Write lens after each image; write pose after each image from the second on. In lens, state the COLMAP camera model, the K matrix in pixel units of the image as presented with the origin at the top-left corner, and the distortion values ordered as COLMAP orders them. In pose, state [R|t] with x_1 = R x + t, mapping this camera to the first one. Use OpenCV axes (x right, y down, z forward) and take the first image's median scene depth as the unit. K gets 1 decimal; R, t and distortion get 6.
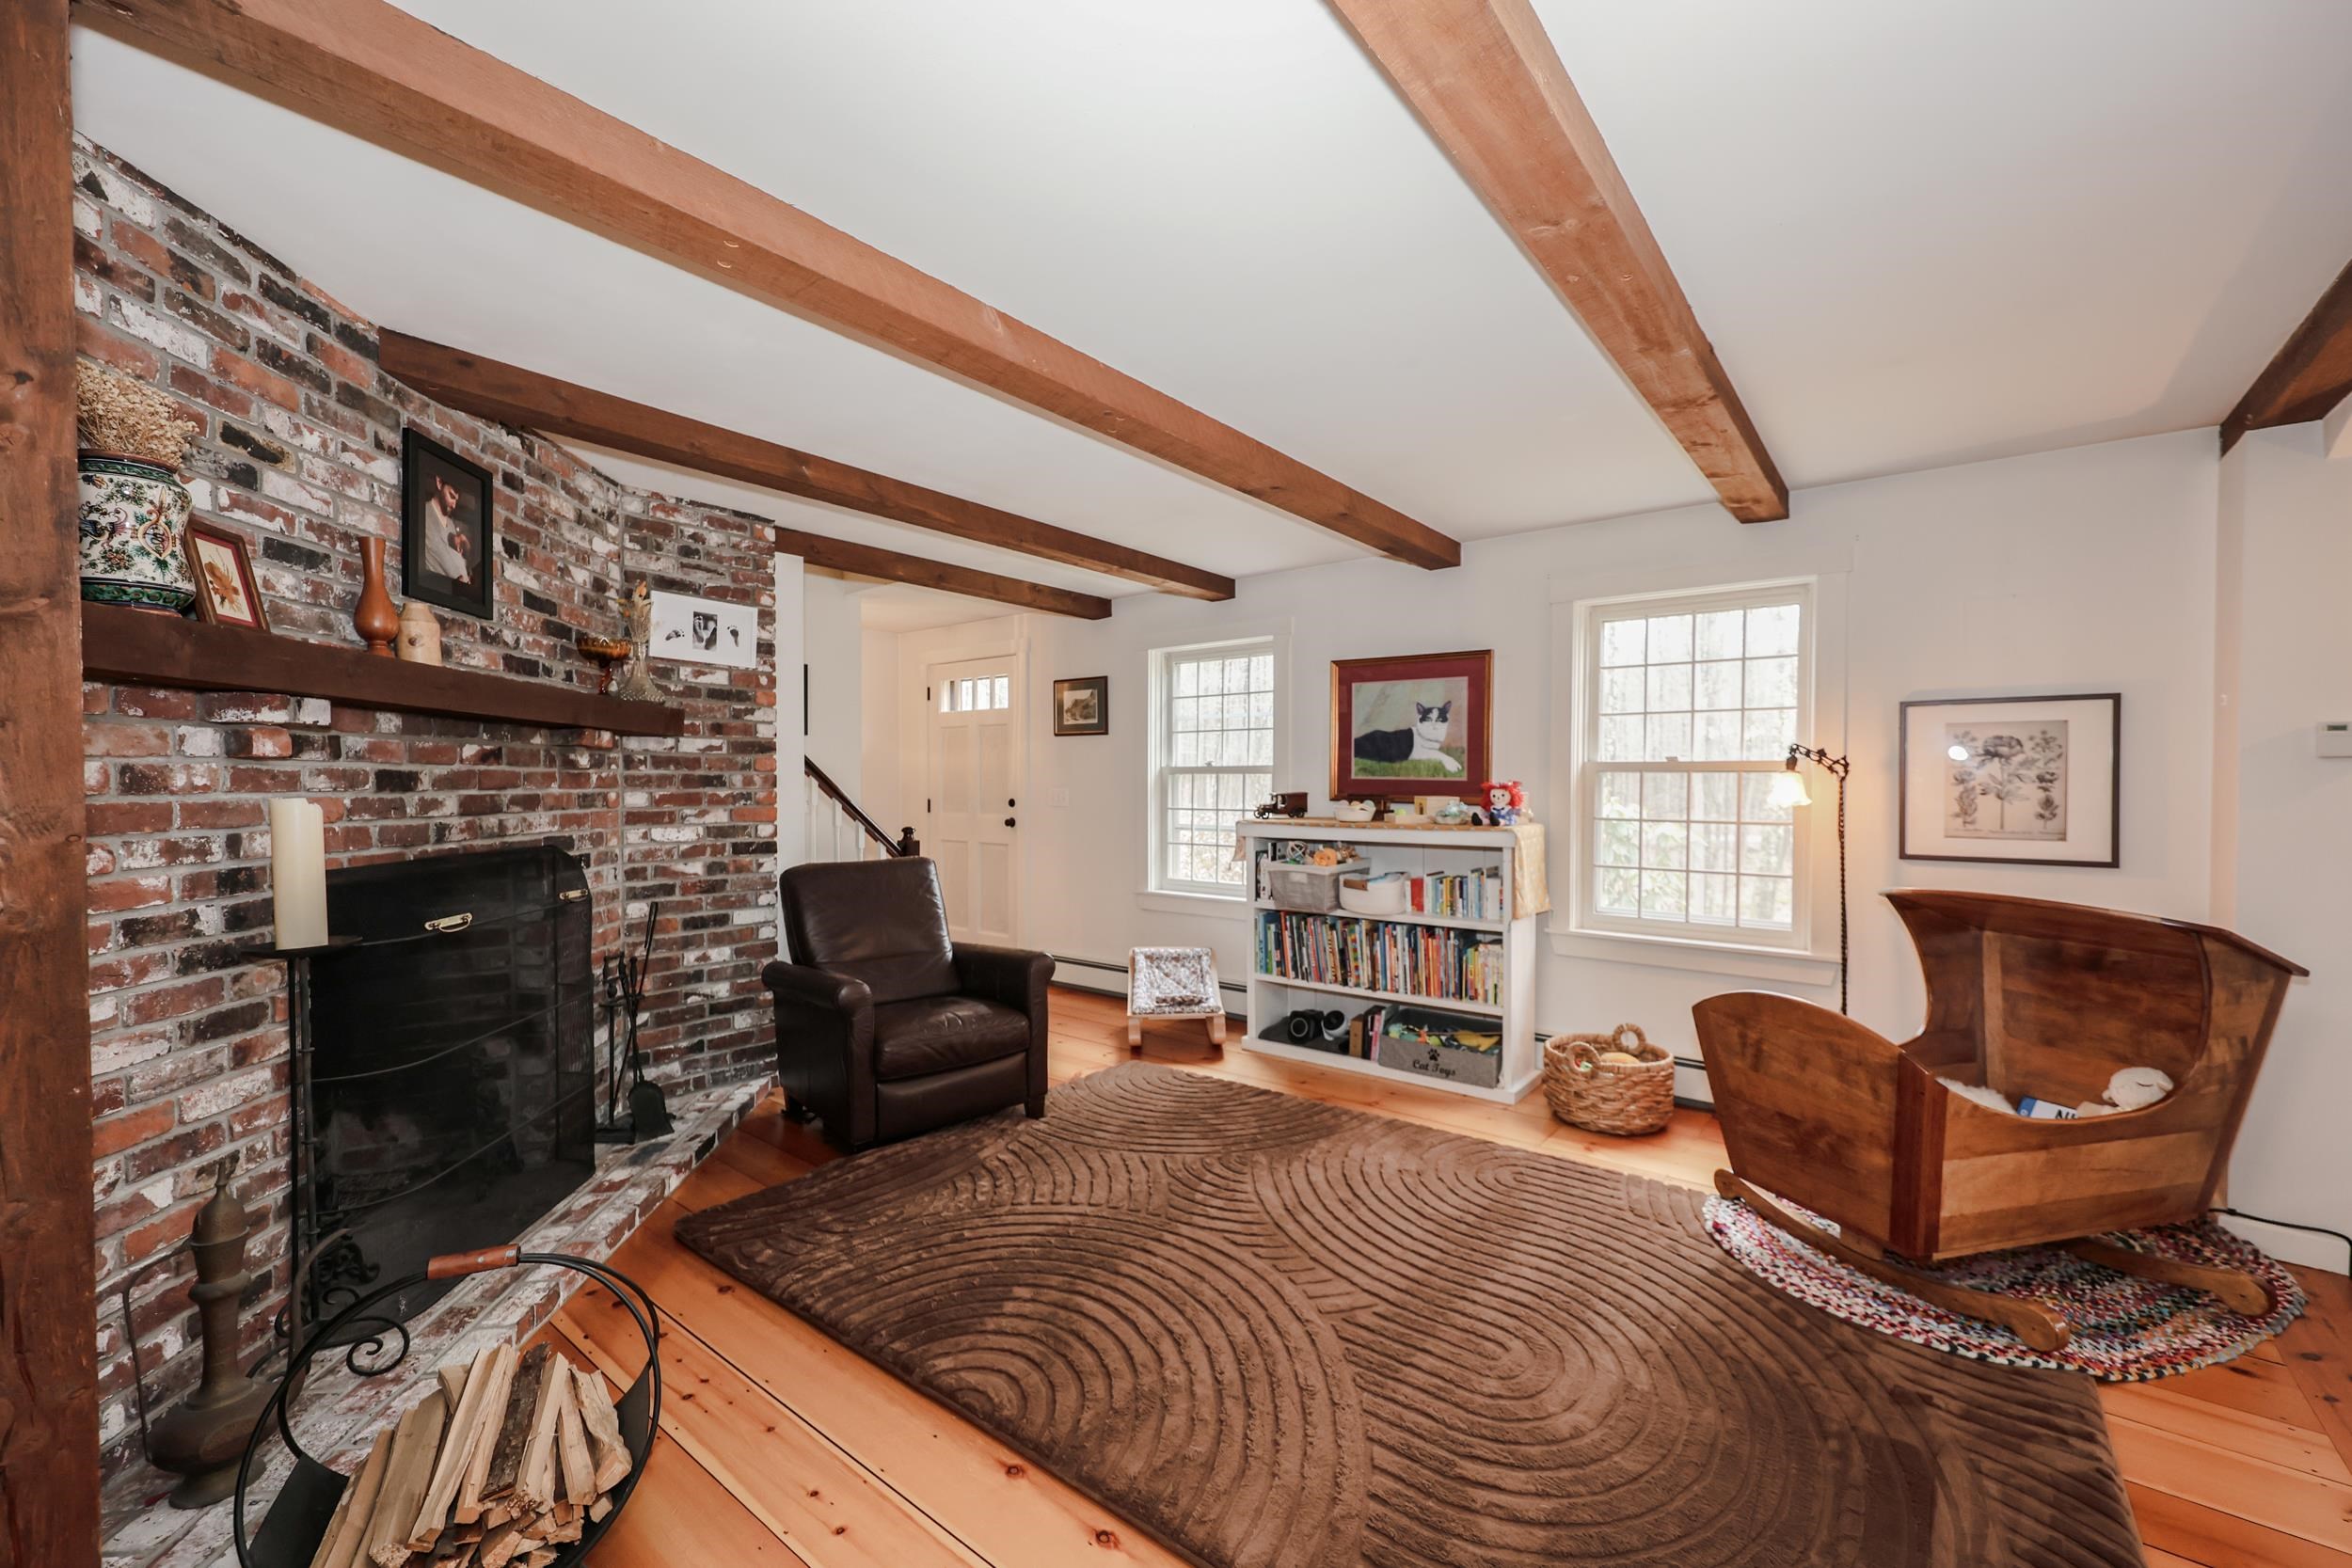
lens RADIAL K [[969.1, 0, 1167.9], [0, 969.1, 792.5], [0, 0, 1]] dist [0.007480, -0.001386]
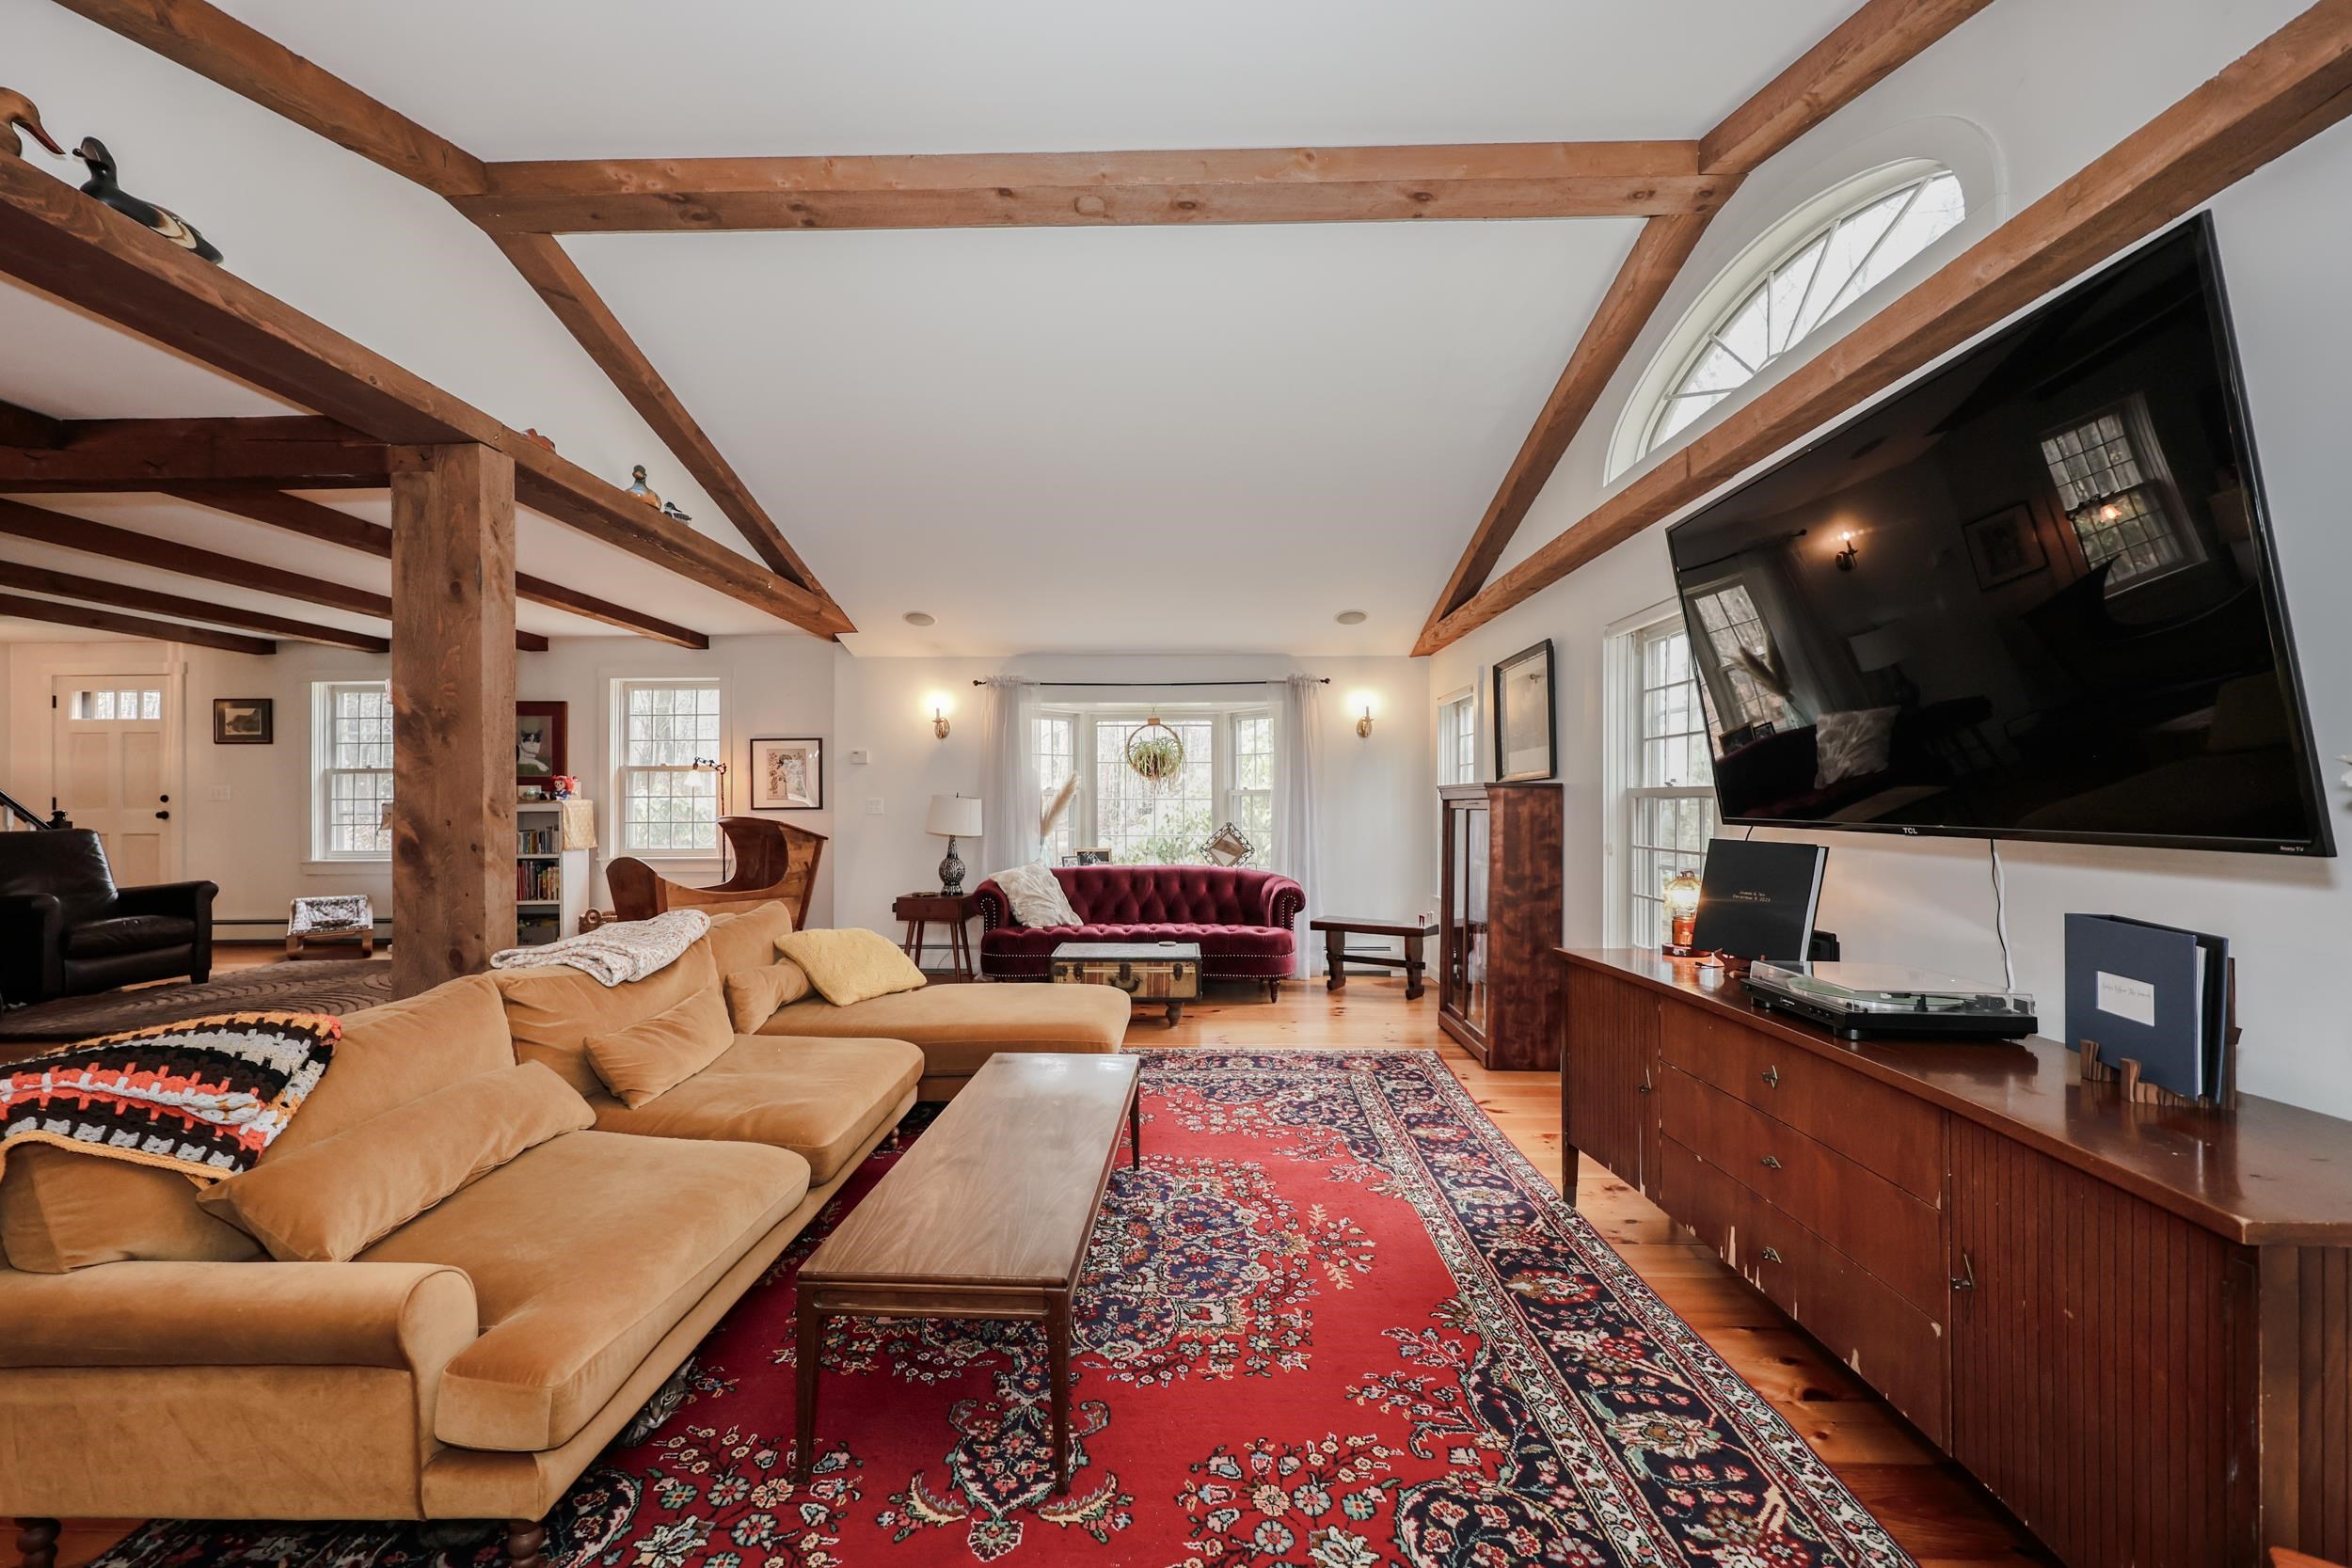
lens RADIAL K [[969.1, 0, 1155.3], [0, 969.1, 795.8], [0, 0, 1]] dist [0.007480, -0.001386]
pose [[0.793793, -0.004338, 0.608173, 0.126471], [0.015497, 0.999794, -0.013096, 0.068648], [-0.607991, 0.019820, 0.793697, -1.145826]]
